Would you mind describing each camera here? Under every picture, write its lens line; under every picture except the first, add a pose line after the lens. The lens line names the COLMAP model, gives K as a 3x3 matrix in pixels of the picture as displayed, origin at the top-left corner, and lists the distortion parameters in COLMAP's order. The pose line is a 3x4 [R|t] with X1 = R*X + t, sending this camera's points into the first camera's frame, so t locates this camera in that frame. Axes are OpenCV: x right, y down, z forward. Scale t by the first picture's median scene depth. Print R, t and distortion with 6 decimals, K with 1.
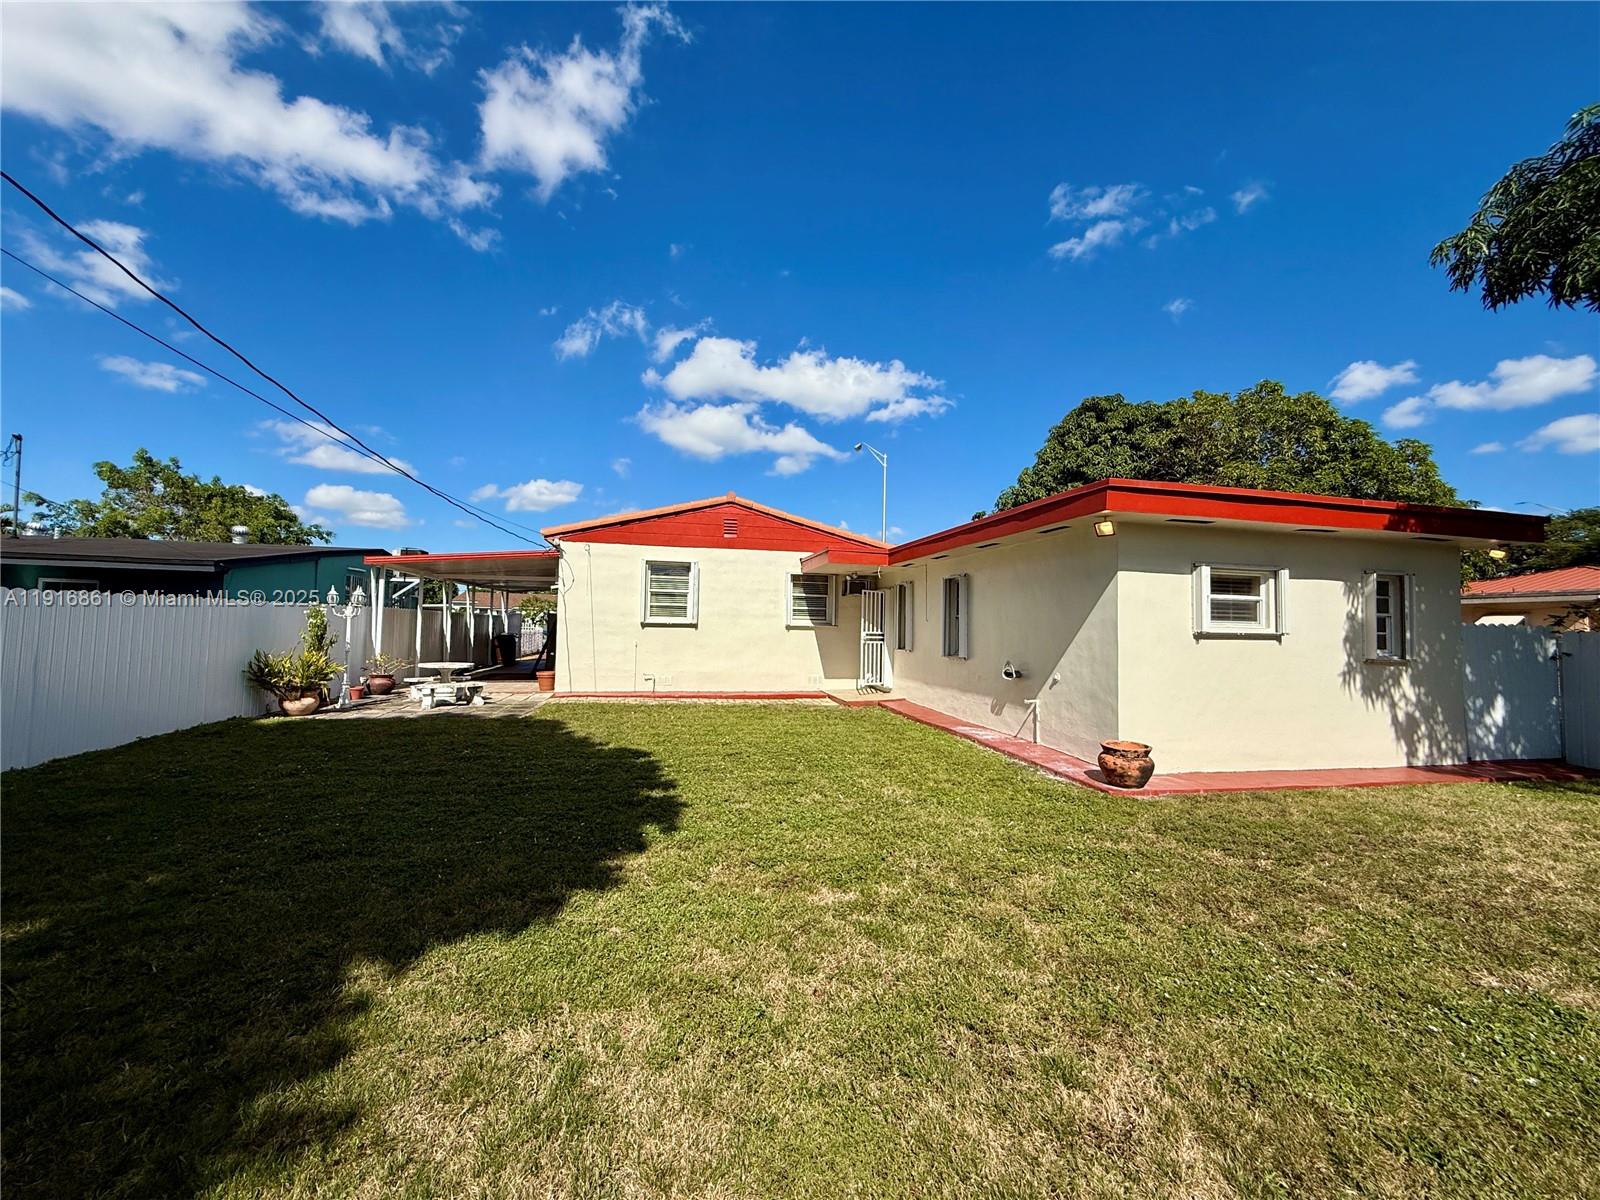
lens RADIAL K [[638.3, 0, 796.3], [0, 638.3, 598.8], [0, 0, 1]] dist [0.000335, 0.000330]
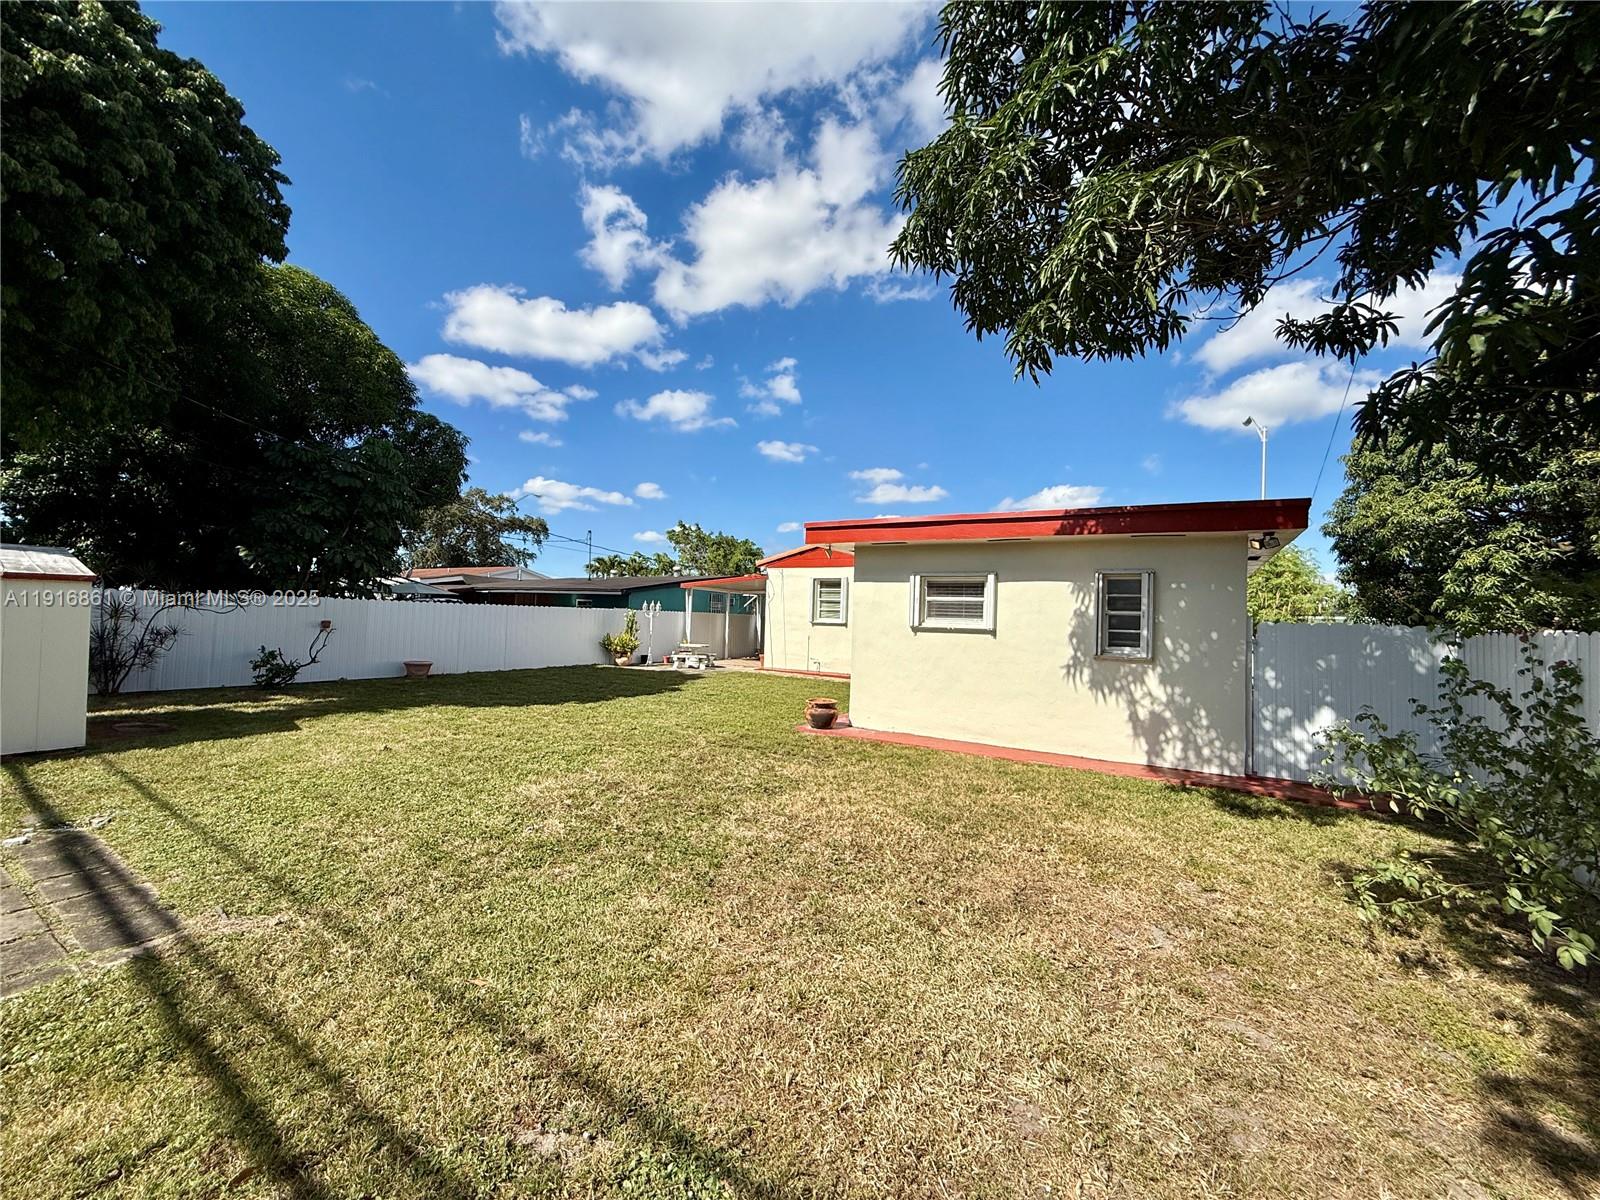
lens RADIAL K [[638.3, 0, 796.3], [0, 638.3, 598.8], [0, 0, 1]] dist [0.000335, 0.000330]
pose [[0.729126, -0.018317, -0.684134, 1.229149], [0.009244, 0.999814, -0.016916, 0.015501], [0.684317, 0.006010, 0.729160, -0.099460]]
